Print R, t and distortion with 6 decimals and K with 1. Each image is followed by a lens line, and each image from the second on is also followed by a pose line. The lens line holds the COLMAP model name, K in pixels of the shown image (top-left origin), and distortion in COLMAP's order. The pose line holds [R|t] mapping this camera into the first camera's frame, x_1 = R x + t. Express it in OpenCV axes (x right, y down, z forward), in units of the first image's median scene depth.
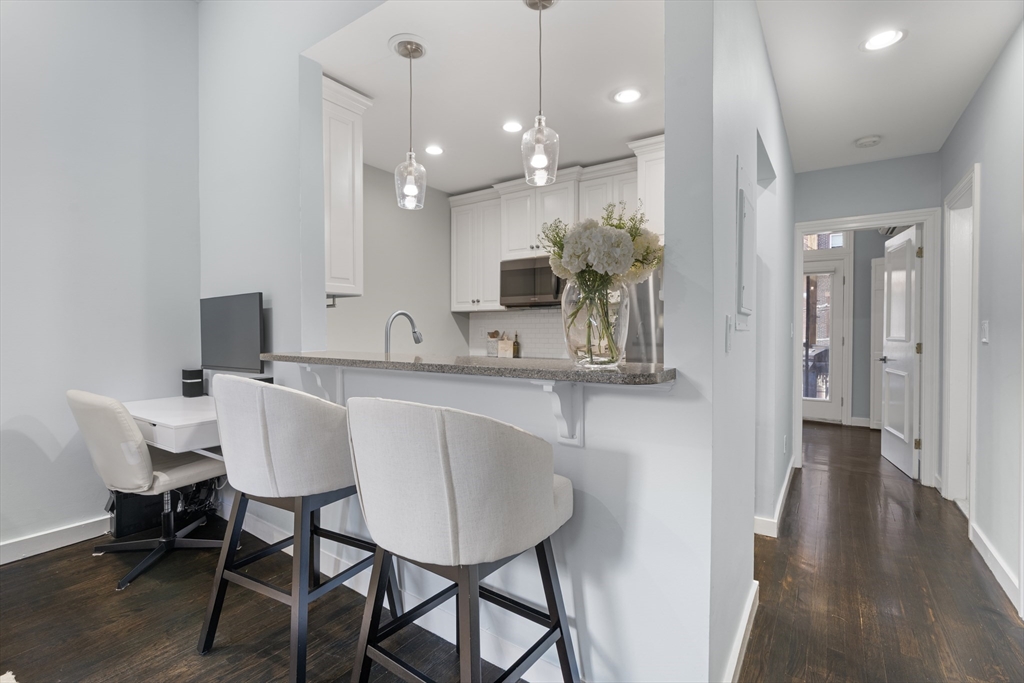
lens RADIAL K [[462.0, 0, 512.0], [0, 462.0, 341.5], [0, 0, 1]] dist [-0.007025, 0.000130]
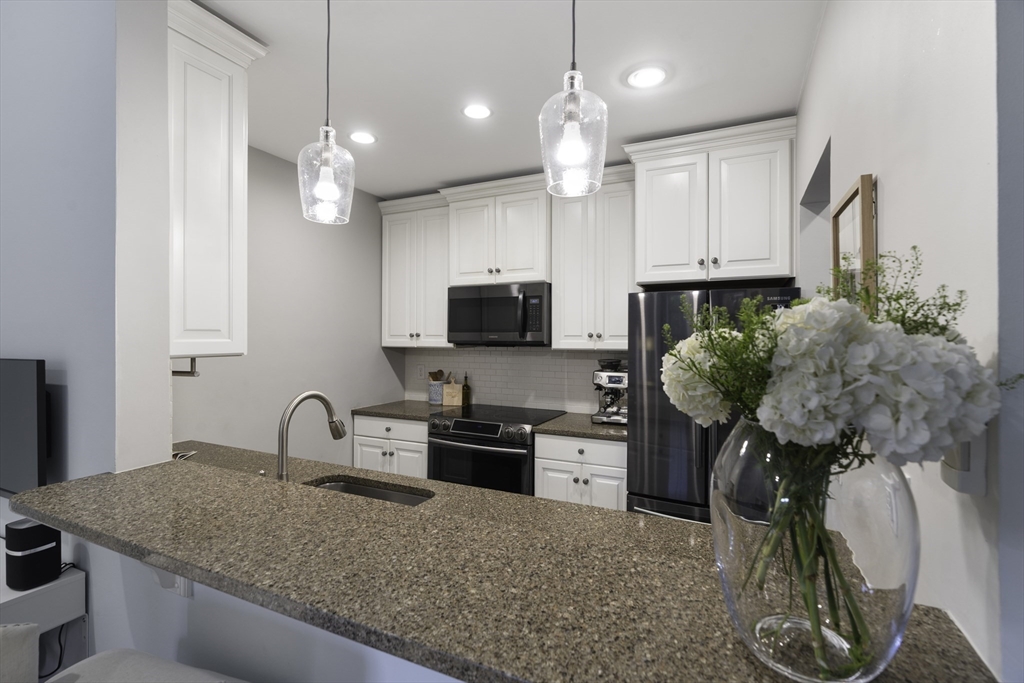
lens RADIAL K [[459.4, 0, 515.8], [0, 459.4, 332.6], [0, 0, 1]] dist [-0.006665, 0.001643]
pose [[0.985304, 0.000993, 0.170809, -0.051301], [0.004219, 0.999537, -0.030146, -0.081081], [-0.170760, 0.030424, 0.984843, 0.243564]]
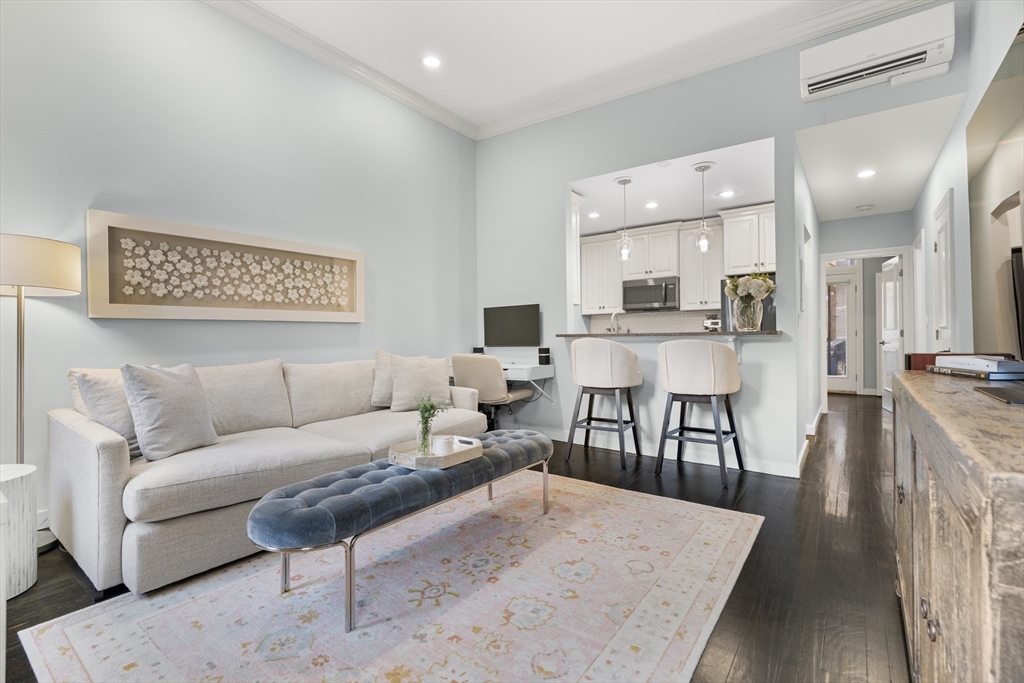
lens RADIAL K [[462.0, 0, 512.0], [0, 462.0, 341.5], [0, 0, 1]] dist [-0.007025, 0.000130]
pose [[0.999426, -0.010581, -0.032179, -0.388205], [0.010145, 0.999855, -0.013698, 0.048811], [0.032320, 0.013363, 0.999388, -0.598636]]
